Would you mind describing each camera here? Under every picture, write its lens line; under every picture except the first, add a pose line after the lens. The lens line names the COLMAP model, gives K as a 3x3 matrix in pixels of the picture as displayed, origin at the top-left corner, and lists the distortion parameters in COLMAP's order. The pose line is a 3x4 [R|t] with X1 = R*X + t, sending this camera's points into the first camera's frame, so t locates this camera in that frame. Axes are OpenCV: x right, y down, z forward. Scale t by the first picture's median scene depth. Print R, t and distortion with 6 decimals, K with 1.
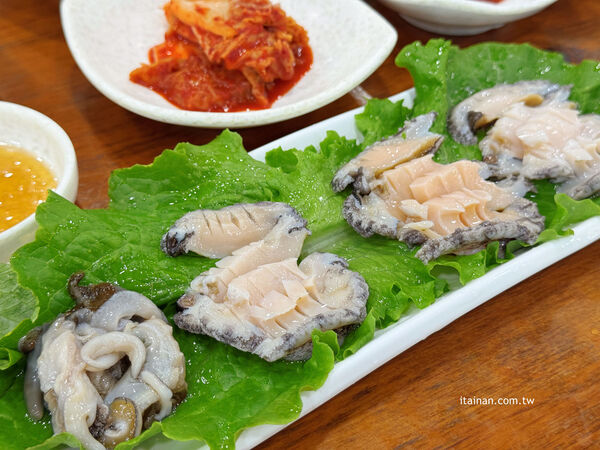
lens RADIAL K [[873.5, 0, 300.0], [0, 873.5, 225.0], [0, 0, 1]] dist [0.117106, -0.154507]
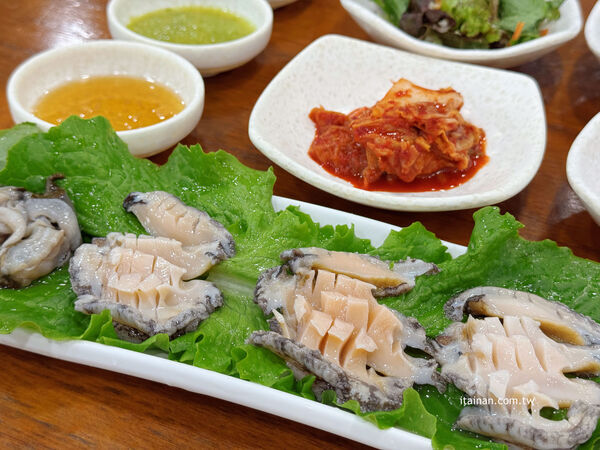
lens RADIAL K [[873.5, 0, 300.0], [0, 873.5, 225.0], [0, 0, 1]] dist [0.117106, -0.154507]
pose [[0.602053, 0.514366, -0.610704, 0.573316], [-0.584167, 0.805166, 0.102259, -0.162467], [0.544316, 0.295188, 0.785229, 0.158666]]
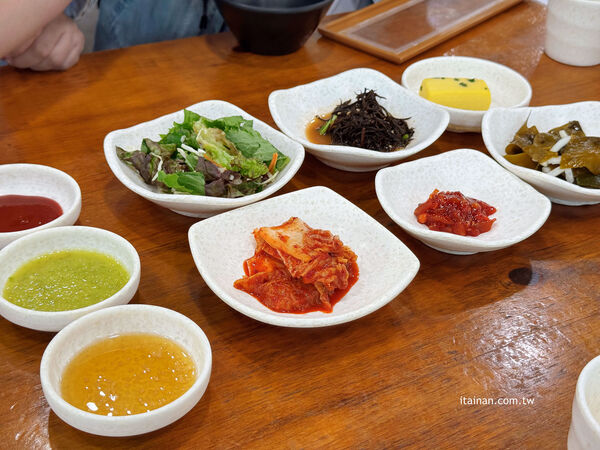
lens RADIAL K [[873.5, 0, 300.0], [0, 873.5, 225.0], [0, 0, 1]] dist [0.117106, -0.154507]
pose [[0.999229, 0.032301, 0.022311, -0.124864], [-0.028743, 0.989066, -0.144647, -0.062742], [-0.026739, 0.143894, 0.989232, -0.446307]]
